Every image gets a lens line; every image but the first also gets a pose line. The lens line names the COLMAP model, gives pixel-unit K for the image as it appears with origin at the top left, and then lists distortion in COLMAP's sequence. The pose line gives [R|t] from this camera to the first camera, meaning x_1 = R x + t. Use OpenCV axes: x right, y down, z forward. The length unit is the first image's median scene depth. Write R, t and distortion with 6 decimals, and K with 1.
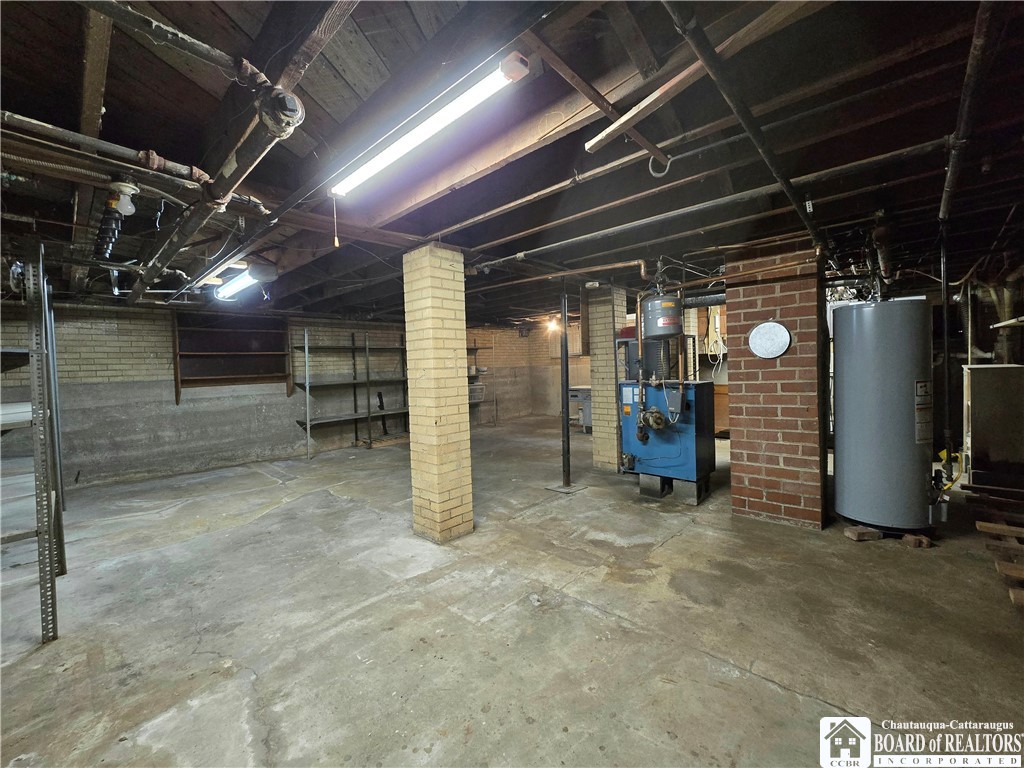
lens RADIAL K [[416.8, 0, 510.4], [0, 416.8, 381.8], [0, 0, 1]] dist [-0.000897, -0.000188]
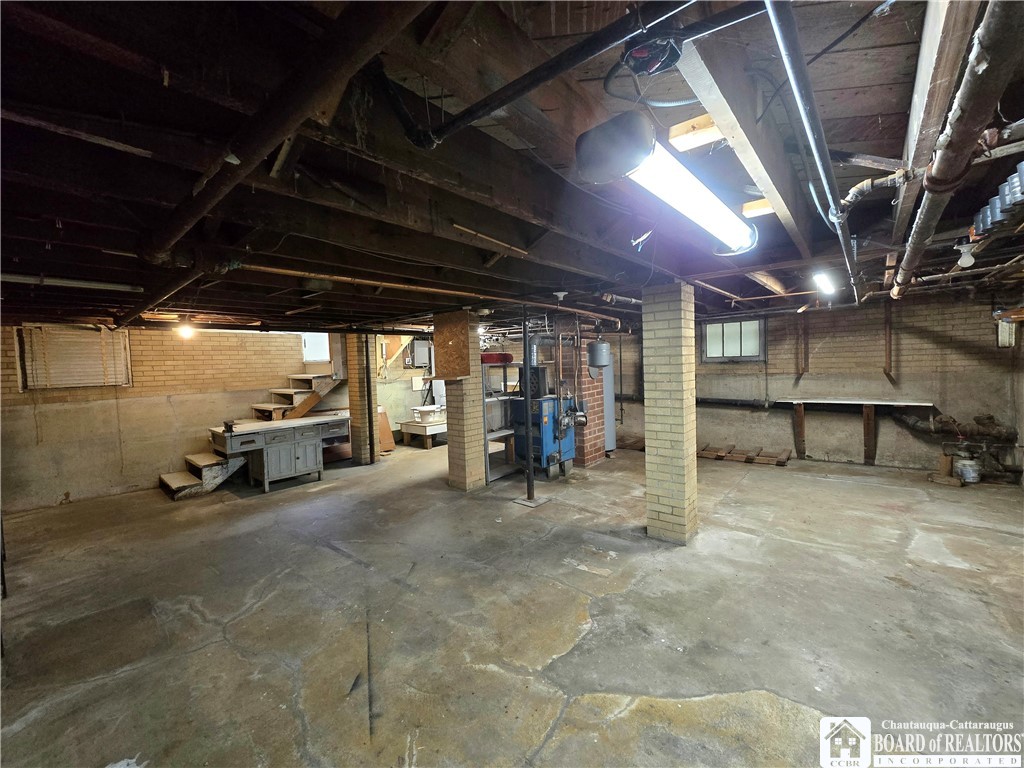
lens RADIAL K [[416.8, 0, 510.4], [0, 416.8, 381.8], [0, 0, 1]] dist [-0.000897, -0.000188]
pose [[-0.039906, -0.010169, 0.999152, -1.276217], [0.073384, 0.997218, 0.013081, -0.096304], [-0.996505, 0.073843, -0.039049, 1.463506]]
